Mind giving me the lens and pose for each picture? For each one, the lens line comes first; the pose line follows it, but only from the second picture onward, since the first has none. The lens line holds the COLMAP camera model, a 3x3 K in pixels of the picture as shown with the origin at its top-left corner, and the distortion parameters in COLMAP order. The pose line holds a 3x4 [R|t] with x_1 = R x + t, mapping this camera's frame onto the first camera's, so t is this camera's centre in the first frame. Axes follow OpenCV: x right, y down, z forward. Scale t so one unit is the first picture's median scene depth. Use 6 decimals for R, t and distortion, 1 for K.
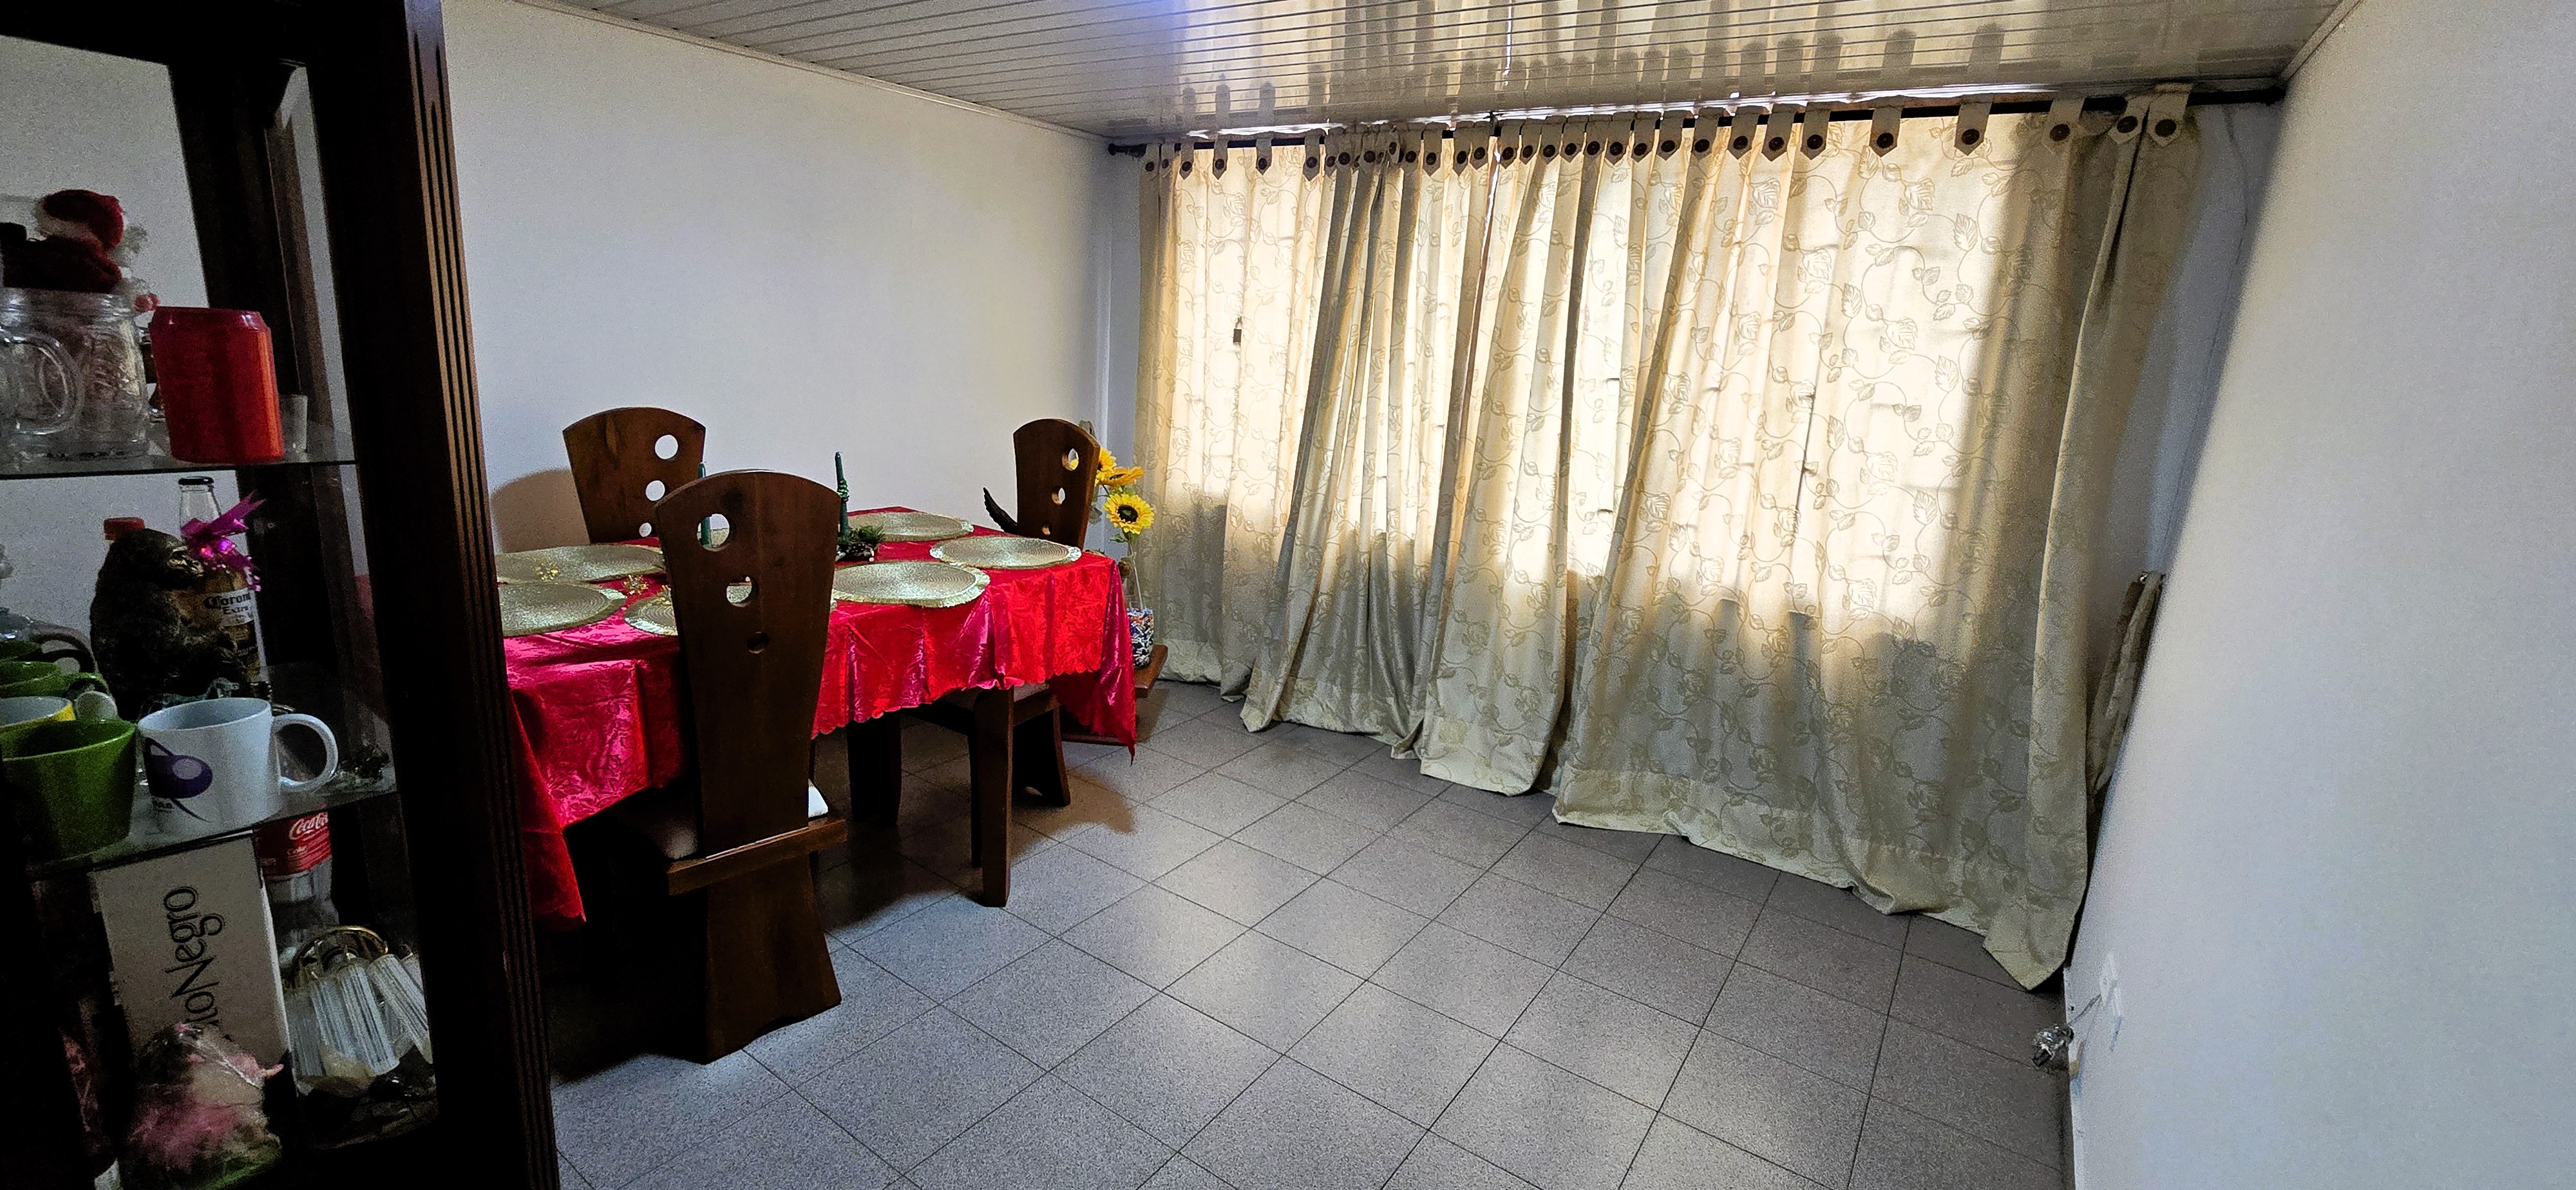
lens RADIAL K [[1057.4, 0, 1288.3], [0, 1057.4, 586.5], [0, 0, 1]] dist [0.000696, 0.000053]
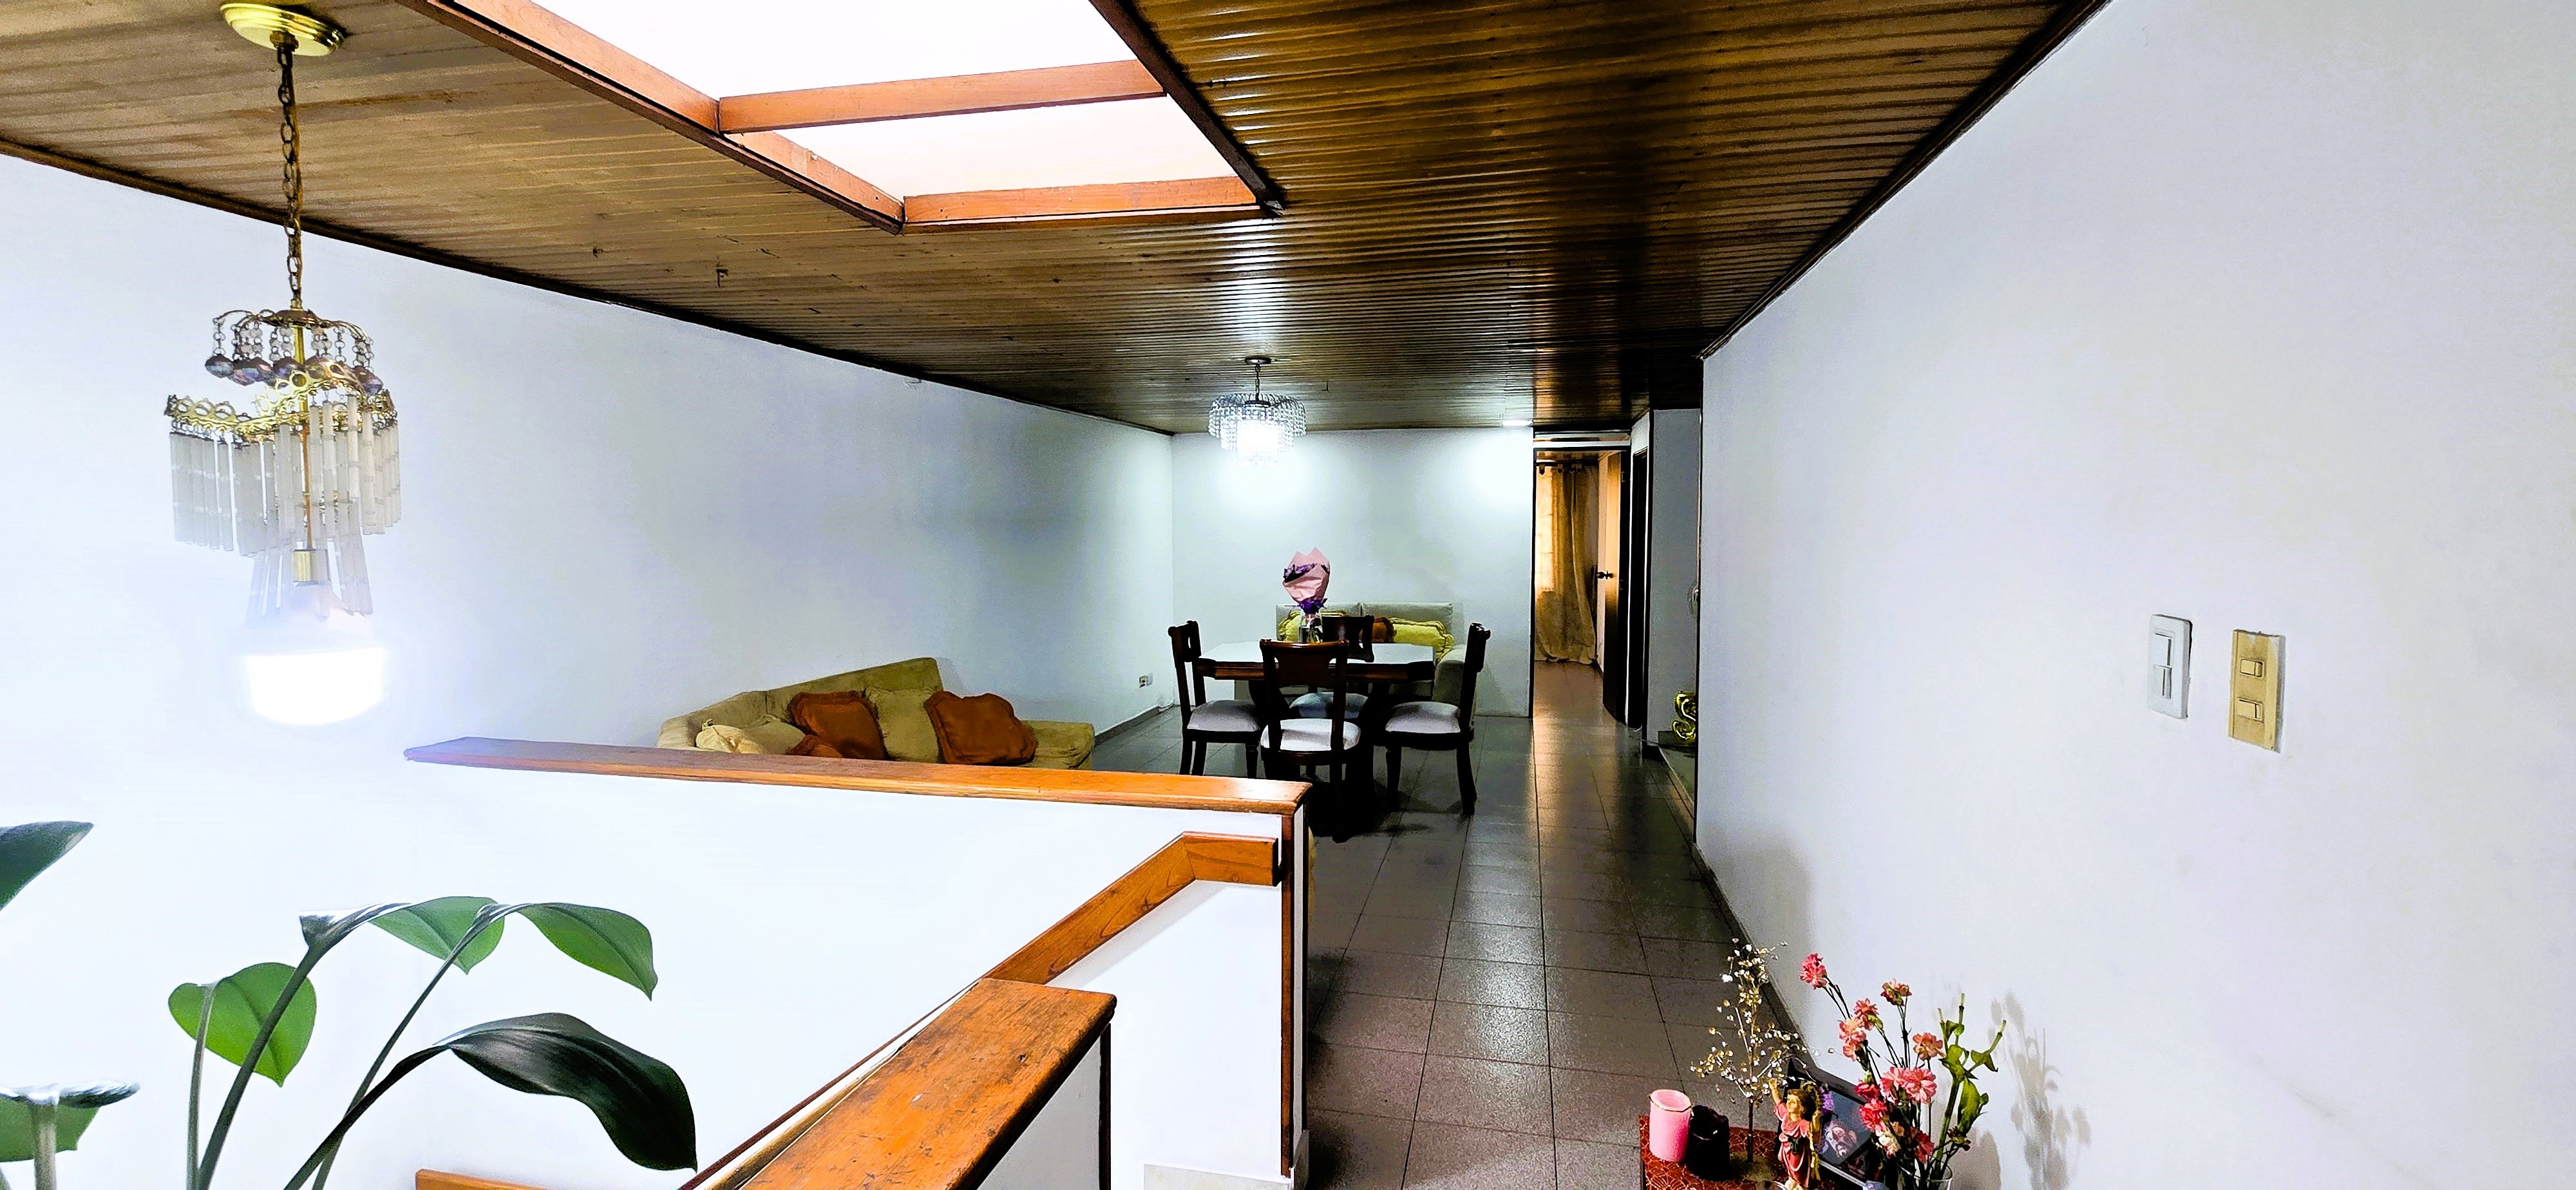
lens RADIAL K [[1057.4, 0, 1298.2], [0, 1057.4, 593.0], [0, 0, 1]] dist [0.000696, 0.000053]
pose [[0.929645, -0.084619, 0.358608, -1.791675], [0.142123, 0.980306, -0.137118, 0.491266], [-0.339943, 0.178438, 0.923363, -2.448743]]
